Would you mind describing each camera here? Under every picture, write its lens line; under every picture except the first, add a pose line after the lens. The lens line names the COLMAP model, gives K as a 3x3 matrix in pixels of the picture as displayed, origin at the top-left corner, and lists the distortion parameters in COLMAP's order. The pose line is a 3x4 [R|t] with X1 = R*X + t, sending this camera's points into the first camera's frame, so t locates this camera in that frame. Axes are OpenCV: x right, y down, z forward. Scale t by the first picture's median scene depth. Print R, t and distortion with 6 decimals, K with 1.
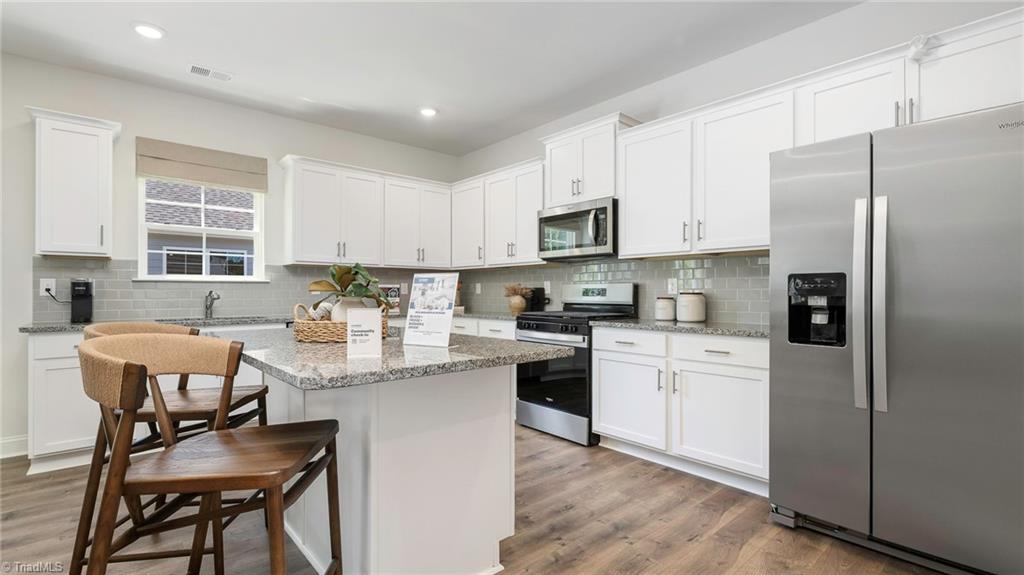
lens RADIAL K [[465.0, 0, 512.0], [0, 465.0, 287.5], [0, 0, 1]] dist [-0.003823, -0.000324]
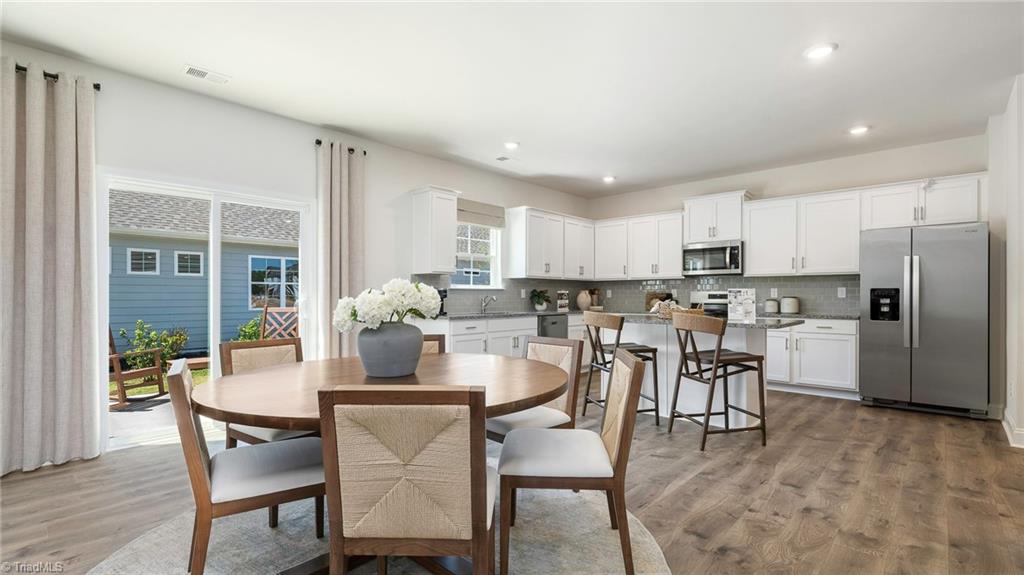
lens RADIAL K [[474.1, 0, 512.1], [0, 474.1, 292.3], [0, 0, 1]] dist [0.003462, 0.000216]
pose [[0.994959, 0.002604, 0.100246, -0.773678], [-0.002824, 0.999994, 0.002053, -0.006469], [-0.100240, -0.002326, 0.994961, -0.621857]]
